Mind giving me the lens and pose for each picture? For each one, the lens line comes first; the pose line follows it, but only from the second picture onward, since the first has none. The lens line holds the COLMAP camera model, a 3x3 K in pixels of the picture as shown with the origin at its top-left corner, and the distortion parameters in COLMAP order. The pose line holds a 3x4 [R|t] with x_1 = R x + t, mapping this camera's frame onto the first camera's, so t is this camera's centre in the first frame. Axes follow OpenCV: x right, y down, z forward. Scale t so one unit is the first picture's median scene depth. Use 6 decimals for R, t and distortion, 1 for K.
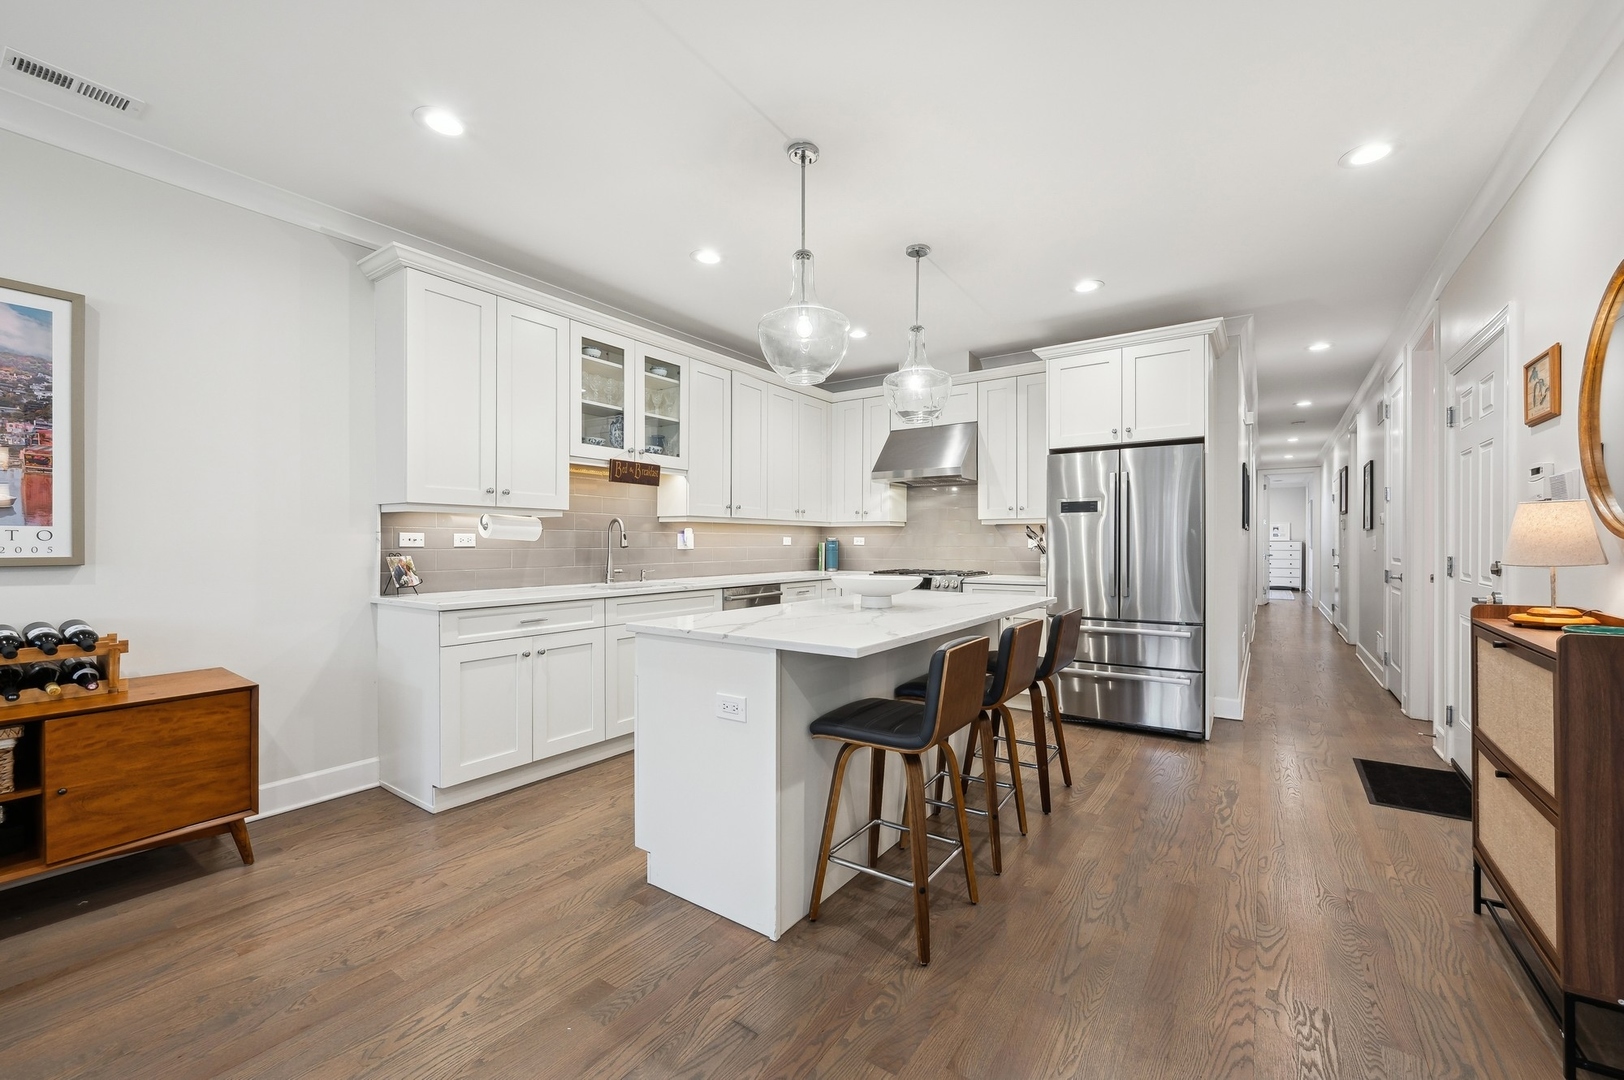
lens RADIAL K [[658.2, 0, 823.6], [0, 658.2, 549.7], [0, 0, 1]] dist [-0.000786, -0.001134]
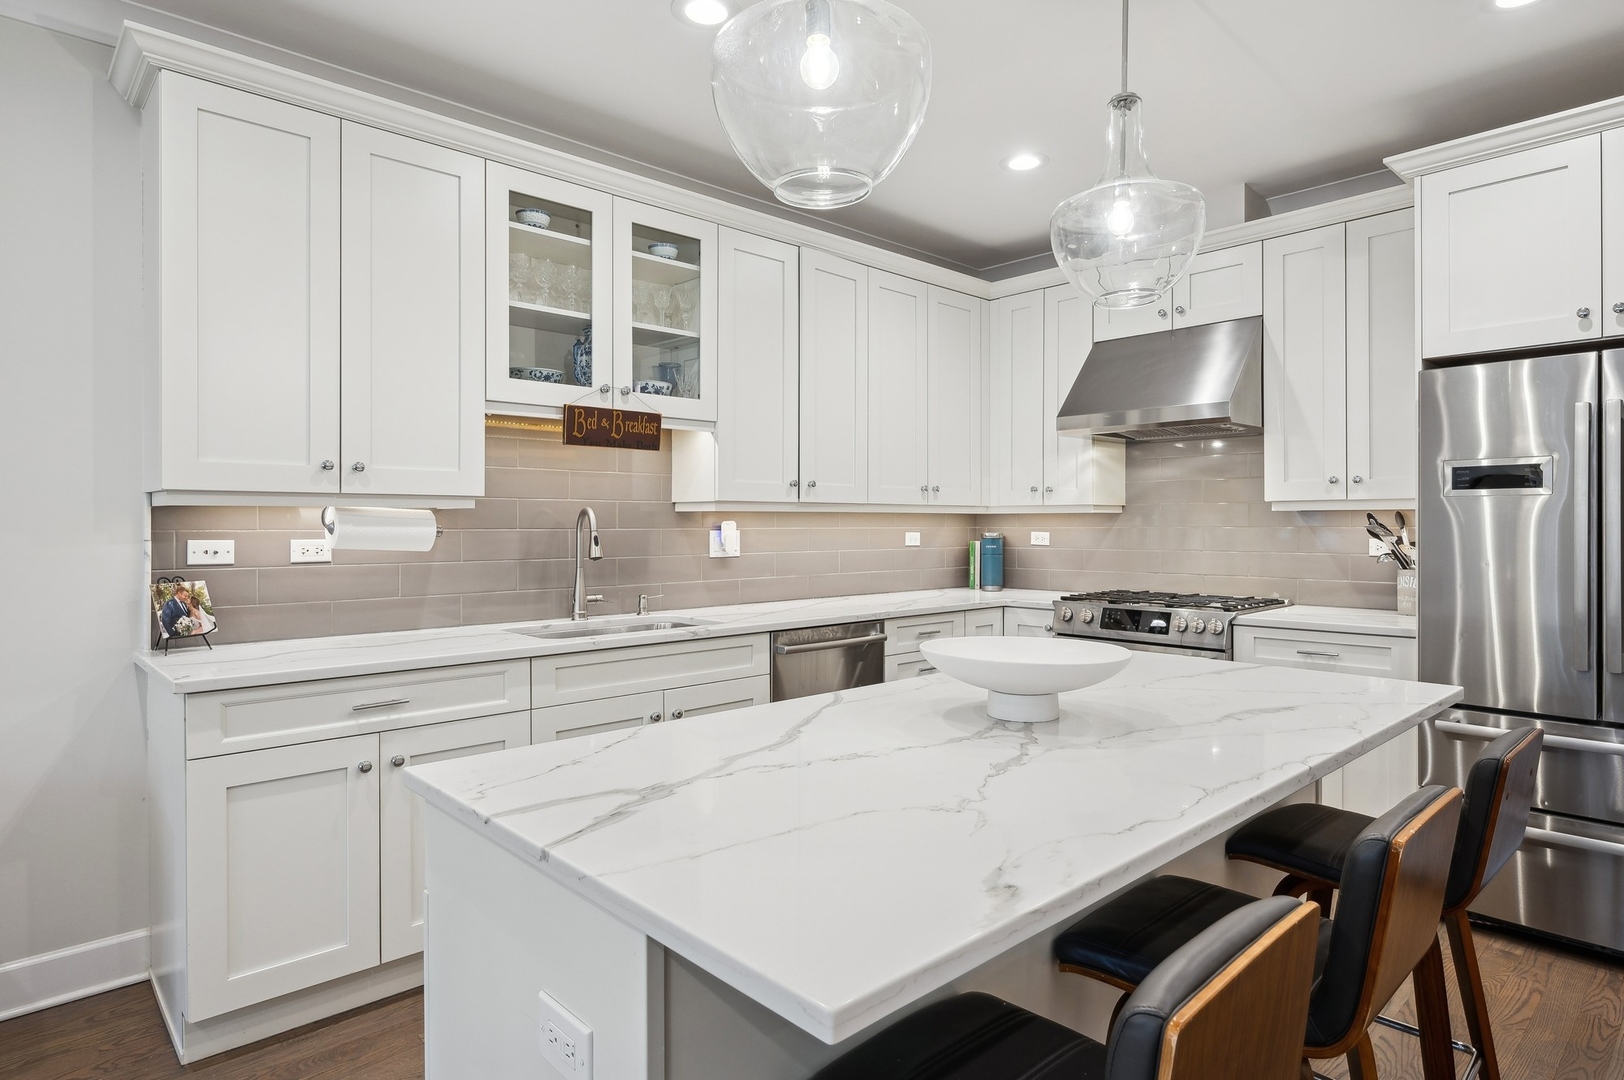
lens RADIAL K [[911.3, 0, 818.7], [0, 911.3, 525.3], [0, 0, 1]] dist [-0.004134, 0.000774]
pose [[0.975870, -0.001848, -0.218346, 0.056626], [-0.000150, 0.999958, -0.009137, -0.024834], [0.218354, 0.008949, 0.975829, 0.262963]]
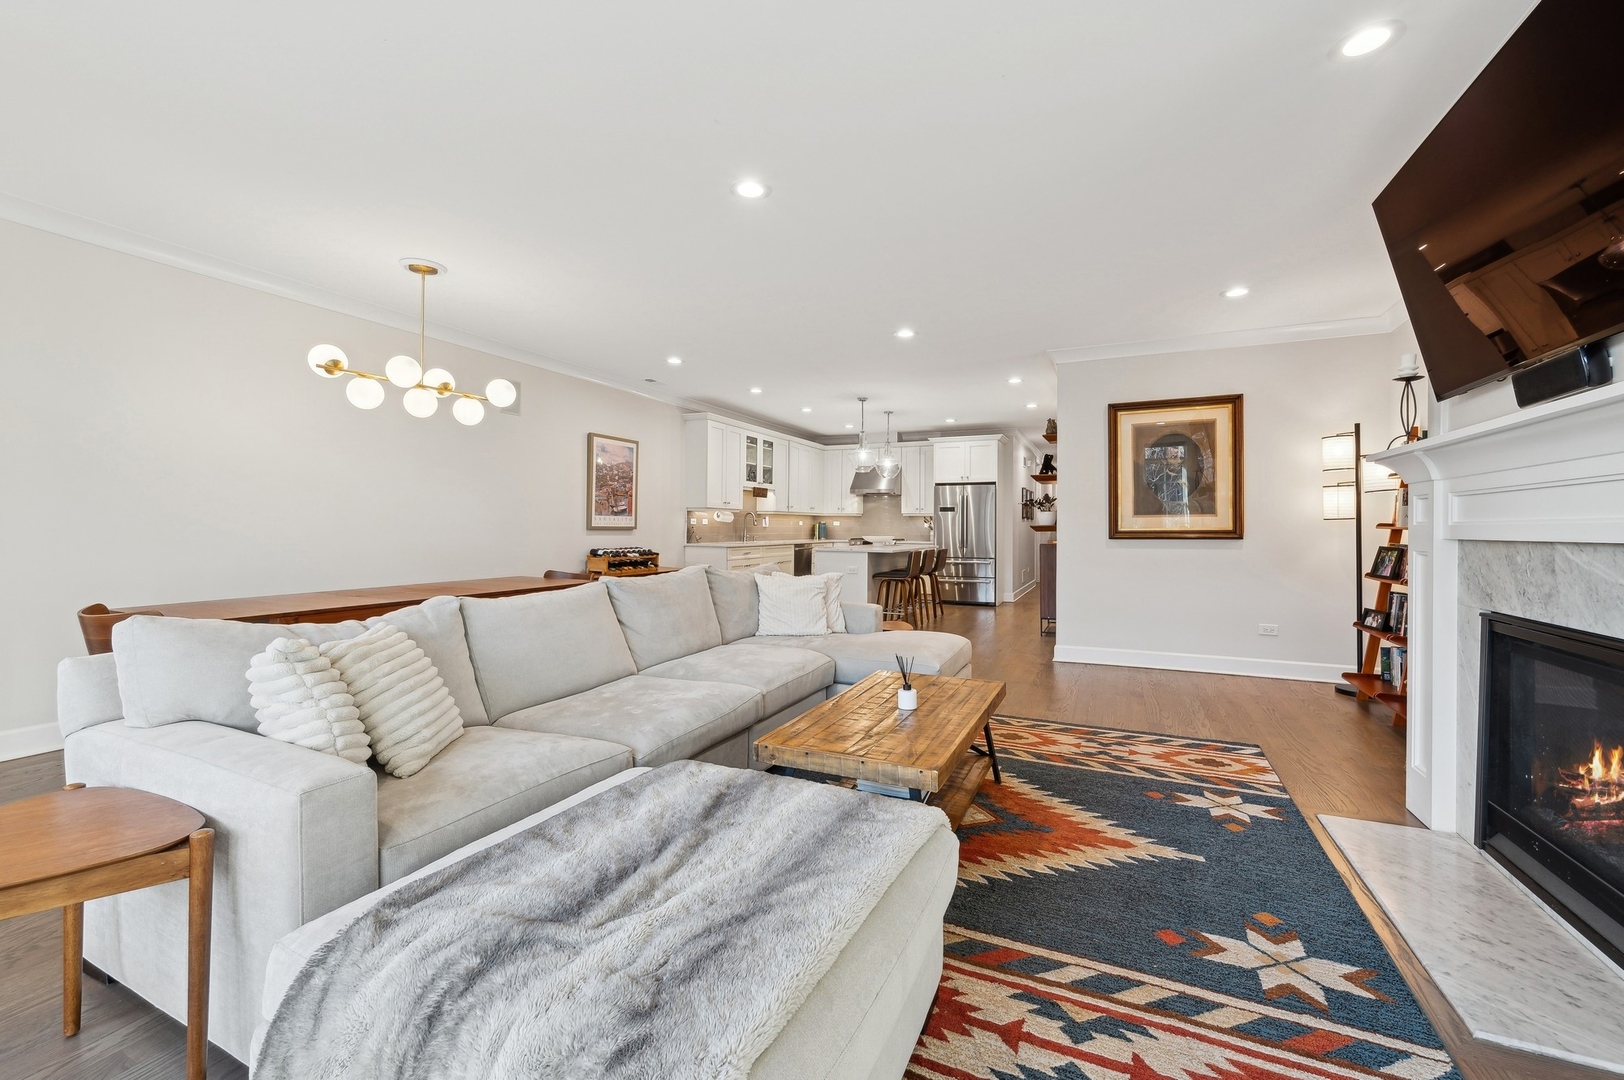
lens RADIAL K [[658.2, 0, 818.3], [0, 658.2, 523.8], [0, 0, 1]] dist [-0.000786, -0.001134]
pose [[0.985655, 0.007139, 0.168621, -0.454736], [-0.004633, 0.999873, -0.015254, 0.023365], [-0.168709, 0.014254, 0.985563, -1.215746]]
